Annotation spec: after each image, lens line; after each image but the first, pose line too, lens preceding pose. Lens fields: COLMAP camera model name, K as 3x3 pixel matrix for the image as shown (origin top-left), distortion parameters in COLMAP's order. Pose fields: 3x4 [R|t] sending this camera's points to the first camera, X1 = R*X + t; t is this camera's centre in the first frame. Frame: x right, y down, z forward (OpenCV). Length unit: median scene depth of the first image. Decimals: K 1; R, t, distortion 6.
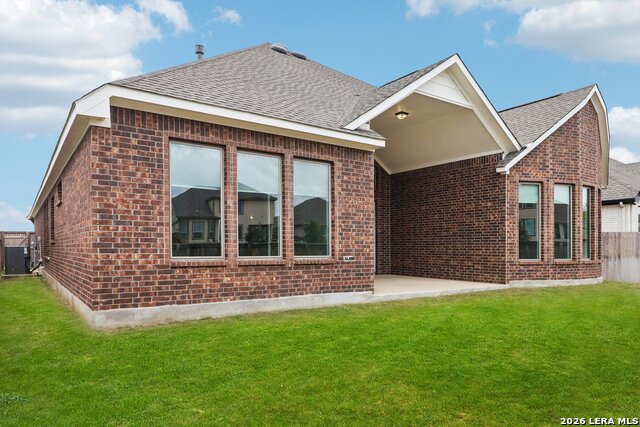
lens RADIAL K [[434.9, 0, 286.6], [0, 434.9, 236.6], [0, 0, 1]] dist [0.006153, -0.010482]
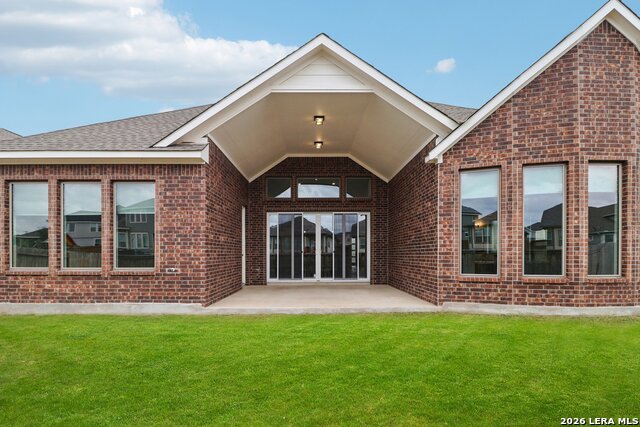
lens RADIAL K [[304.6, 0, 325.2], [0, 304.6, 251.7], [0, 0, 1]] dist [-0.010417, -0.002439]
pose [[0.839241, -0.013567, -0.543590, 0.856415], [0.019173, 0.999805, 0.004647, 0.008954], [0.543421, -0.014323, 0.839338, 0.594942]]
